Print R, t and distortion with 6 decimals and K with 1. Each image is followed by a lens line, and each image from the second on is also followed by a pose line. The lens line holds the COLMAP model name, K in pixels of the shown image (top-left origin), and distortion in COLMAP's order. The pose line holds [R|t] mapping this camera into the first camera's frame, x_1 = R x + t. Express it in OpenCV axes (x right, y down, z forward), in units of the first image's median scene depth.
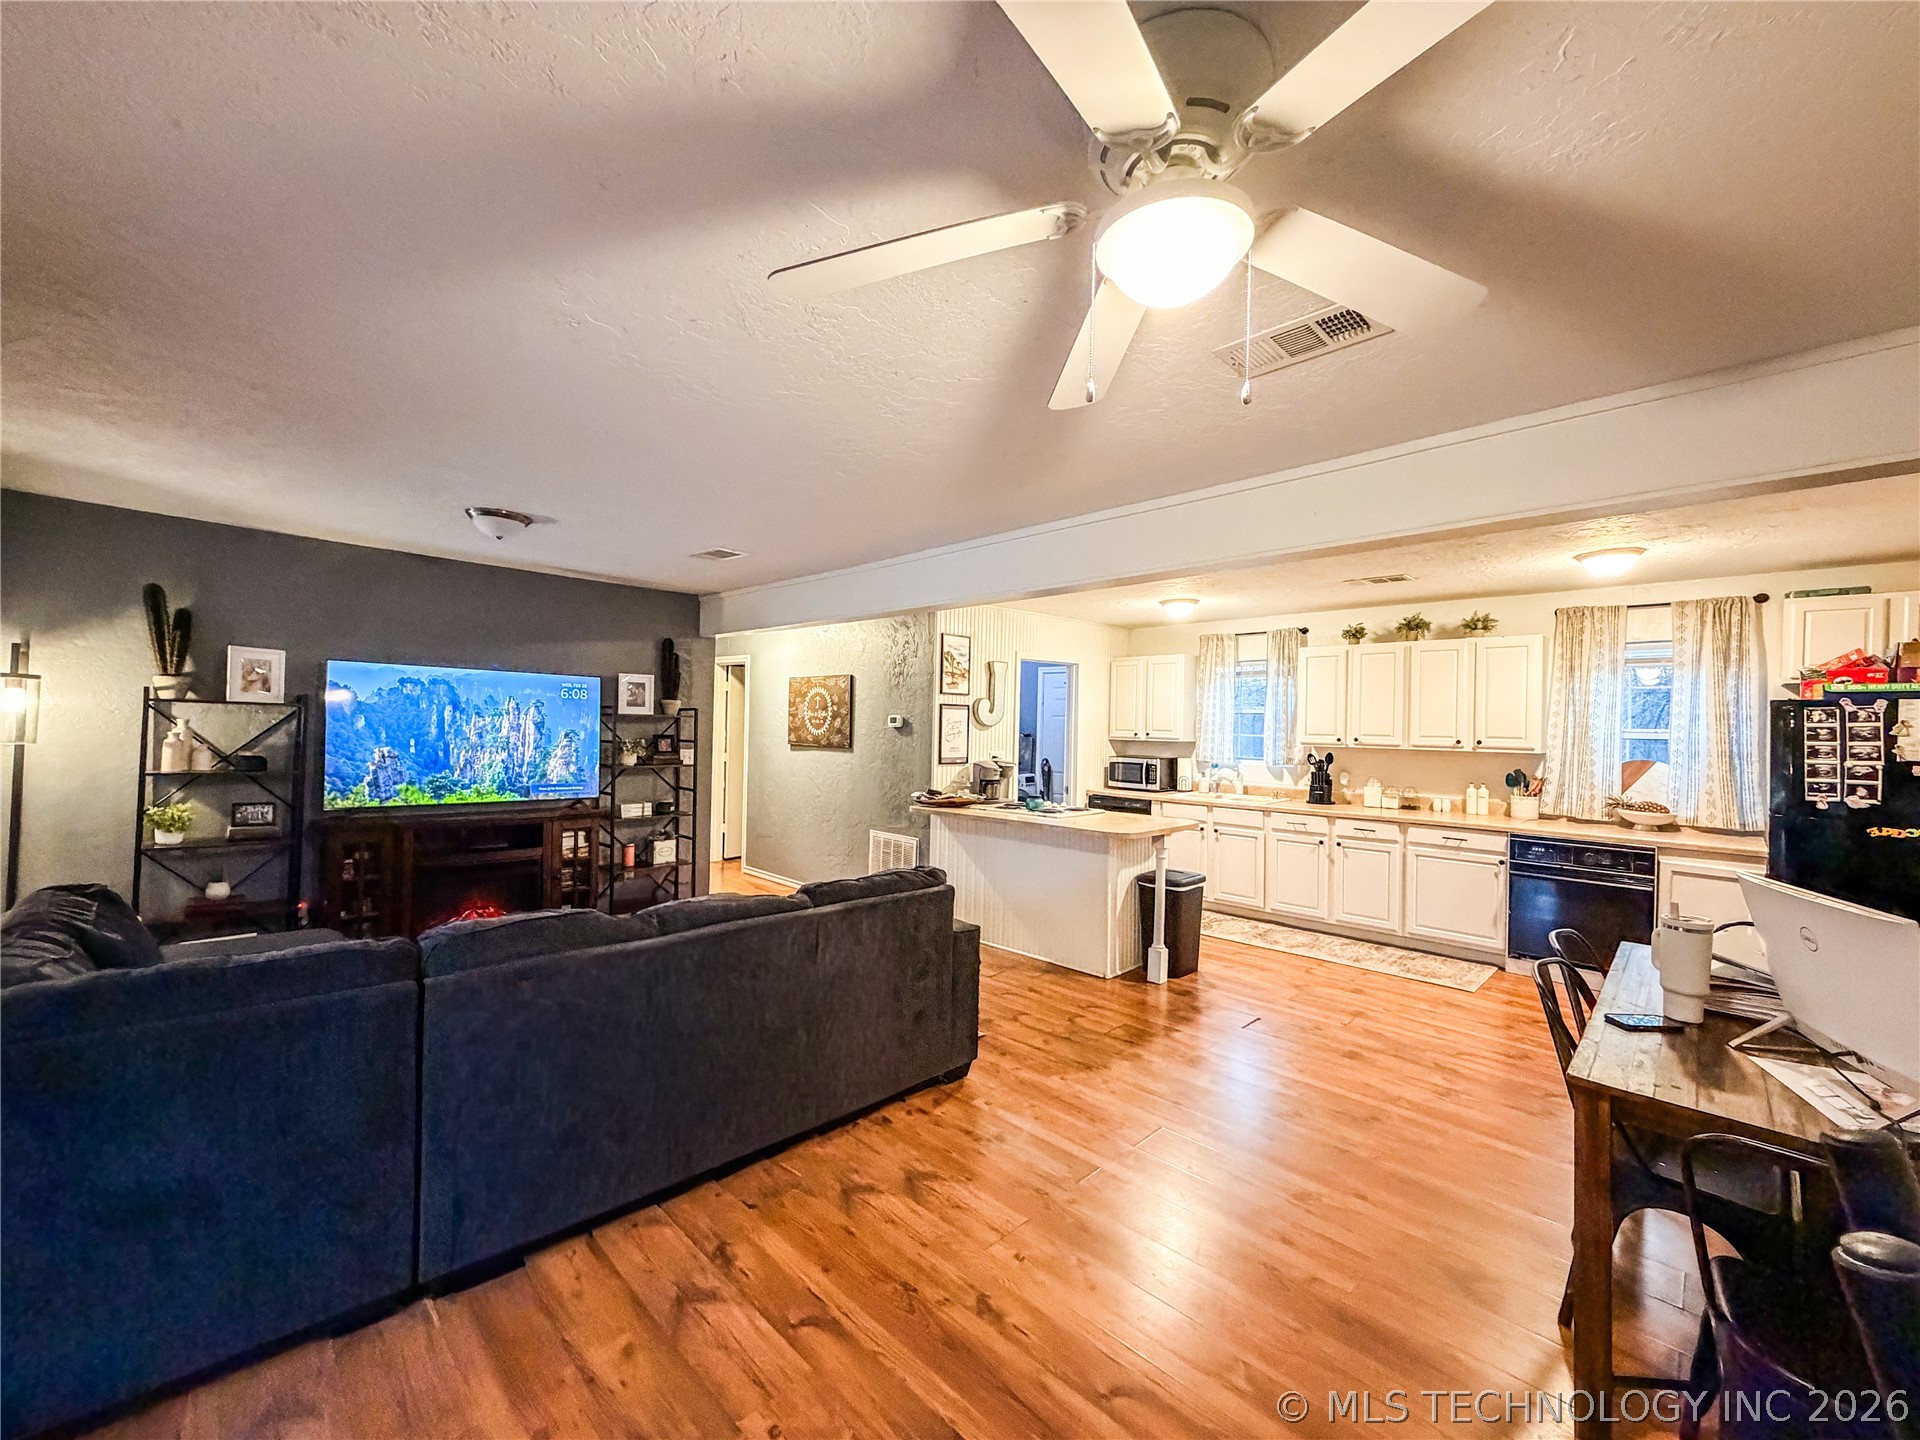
lens RADIAL K [[765.5, 0, 955.9], [0, 765.5, 724.1], [0, 0, 1]] dist [-0.000265, 0.000104]
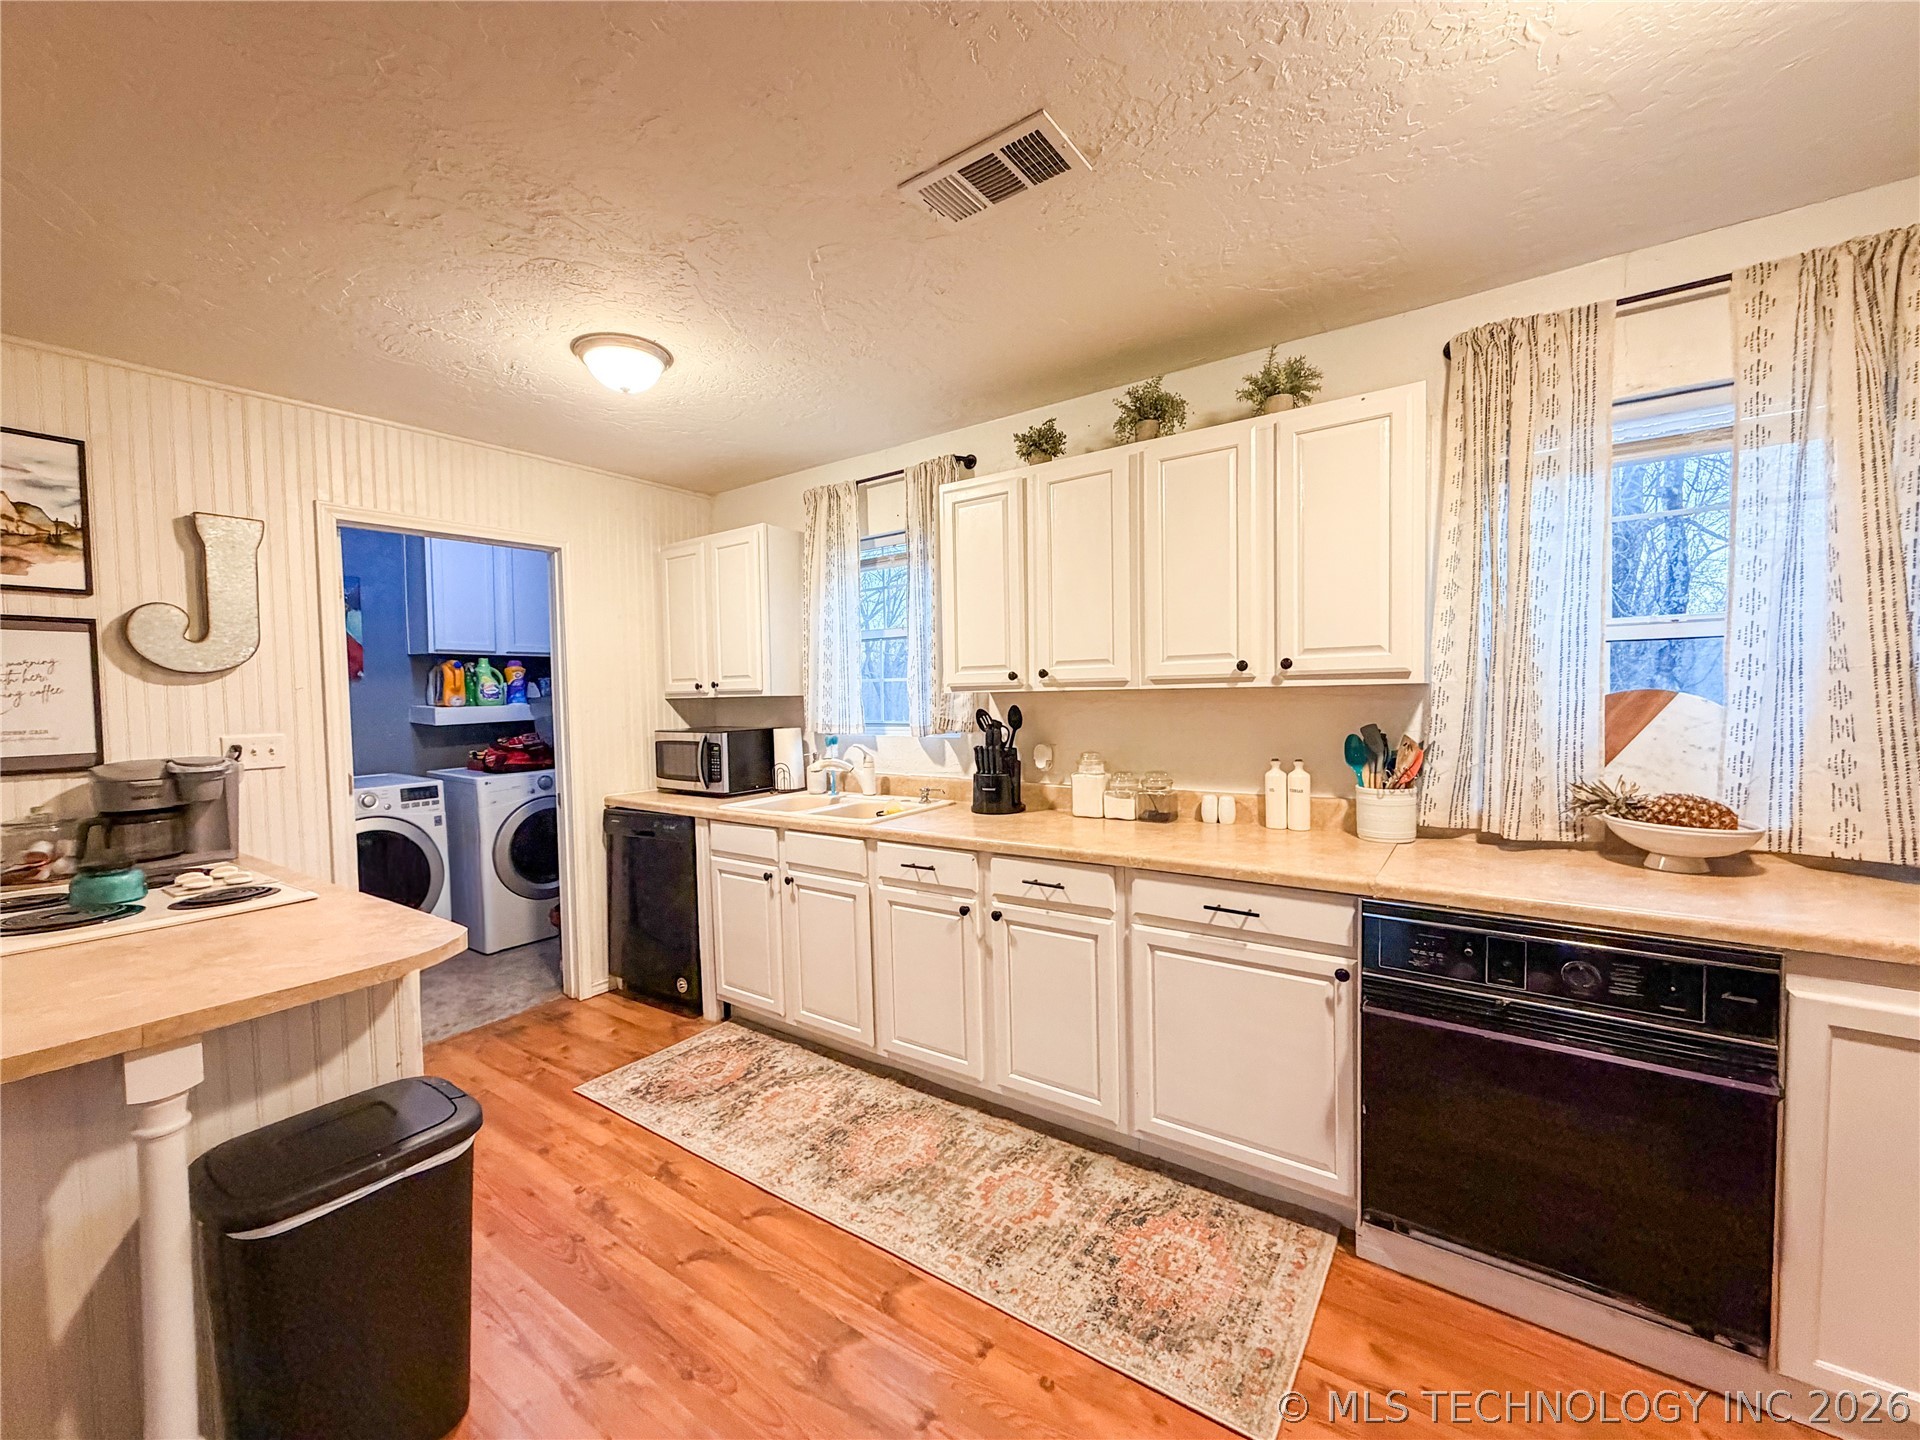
lens RADIAL K [[765.5, 0, 954.3], [0, 765.5, 721.8], [0, 0, 1]] dist [-0.000265, 0.000104]
pose [[0.985585, -0.043298, 0.163545, 0.452611], [0.037414, 0.998543, 0.038887, 0.033393], [-0.164991, -0.032207, 0.985769, 0.641916]]
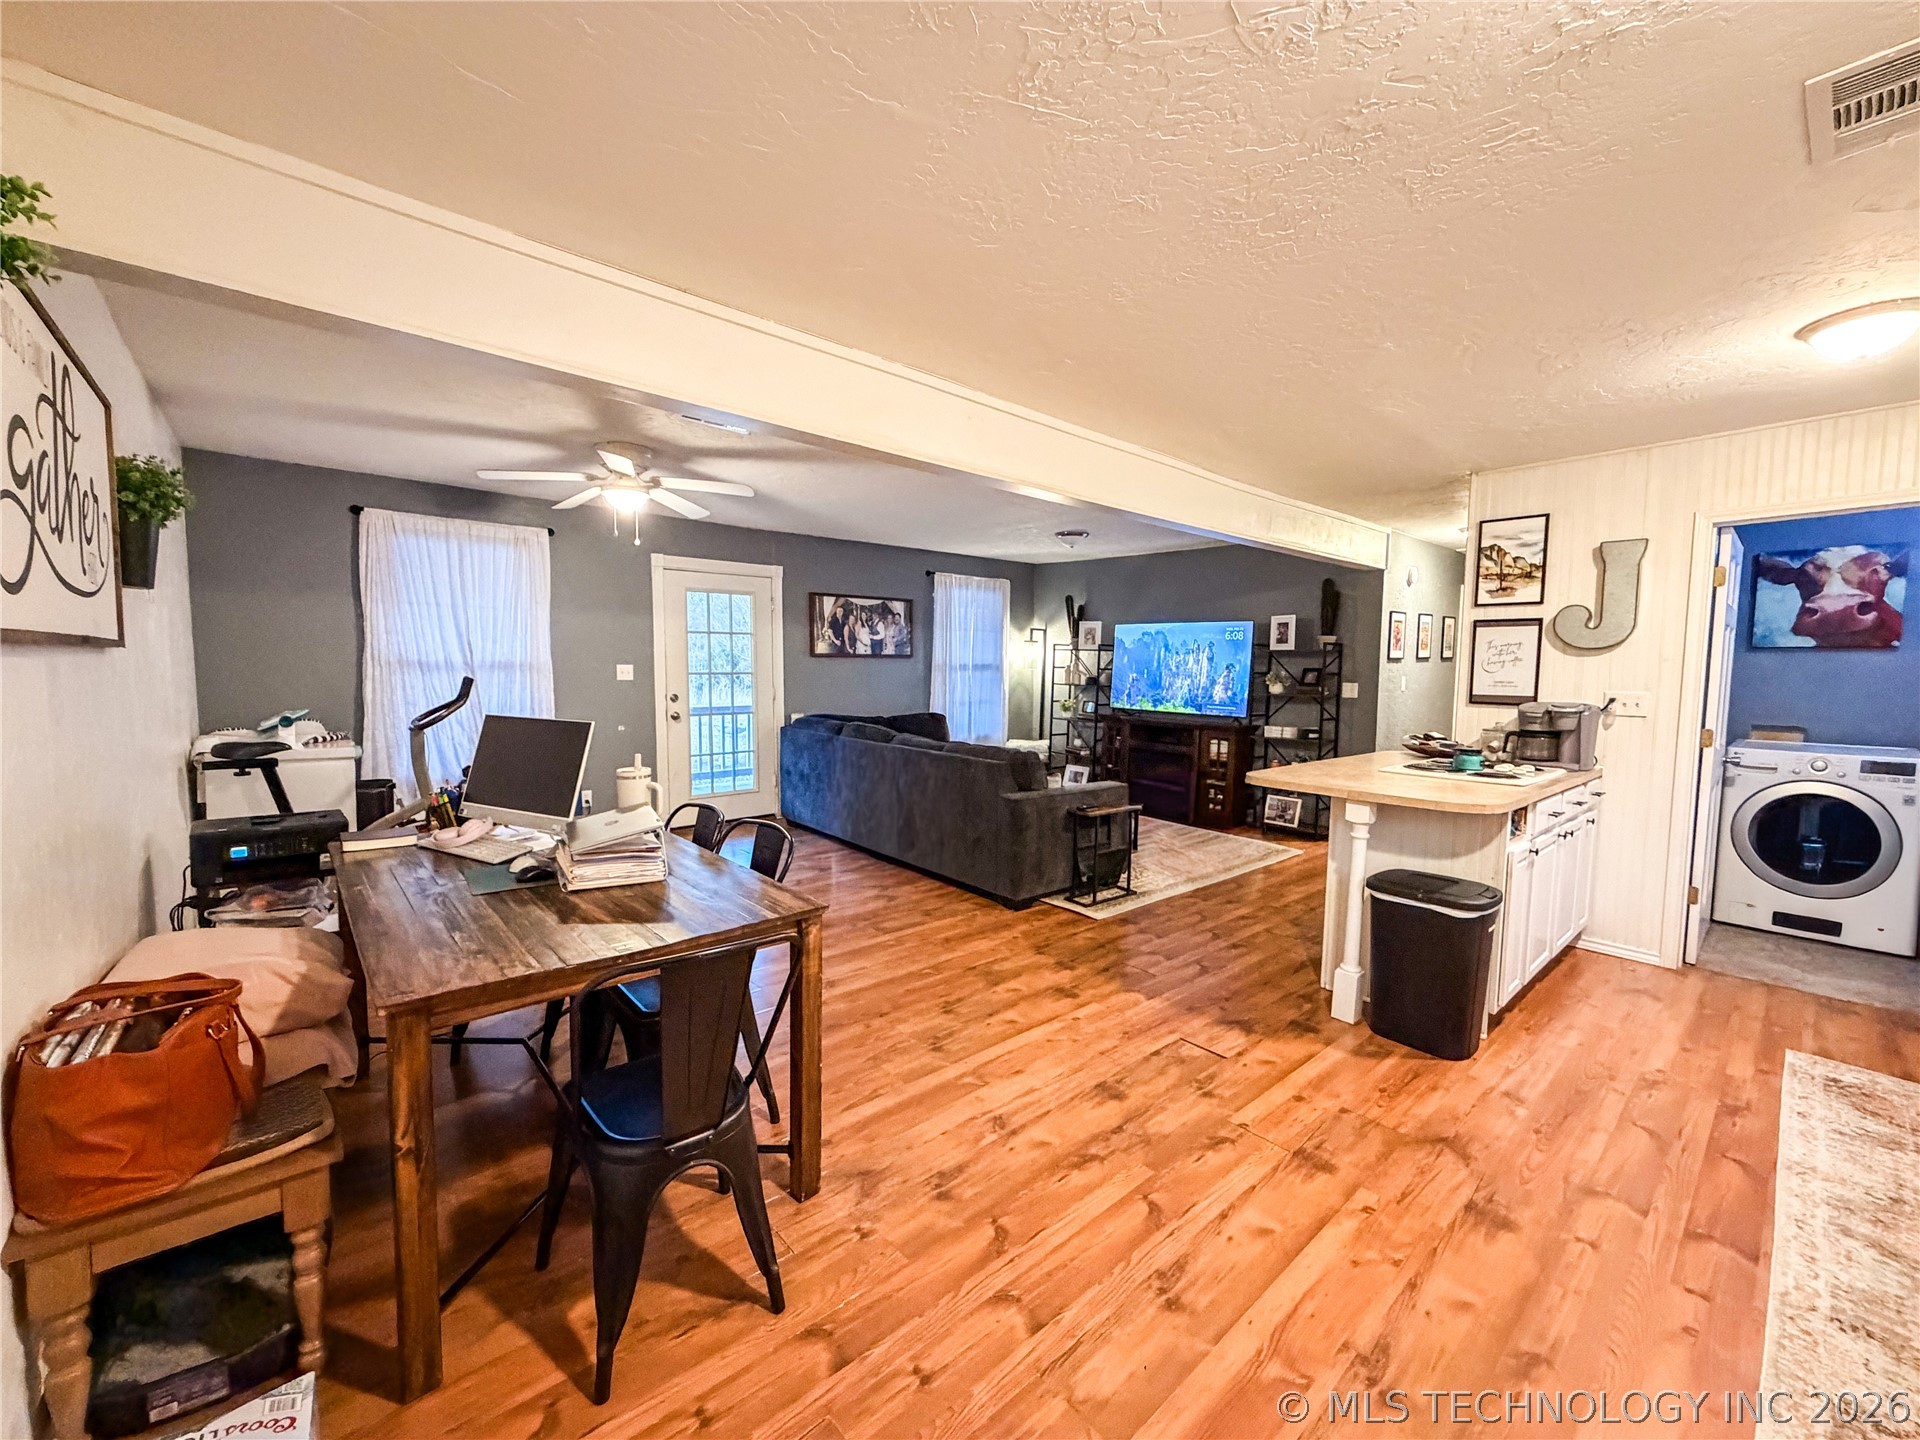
lens RADIAL K [[765.5, 0, 957.0], [0, 765.5, 726.3], [0, 0, 1]] dist [-0.000265, 0.000104]
pose [[-0.067731, 0.060465, -0.995870, 0.851908], [-0.013282, 0.998019, 0.061499, 0.041018], [0.997615, 0.017393, -0.066794, 0.637785]]
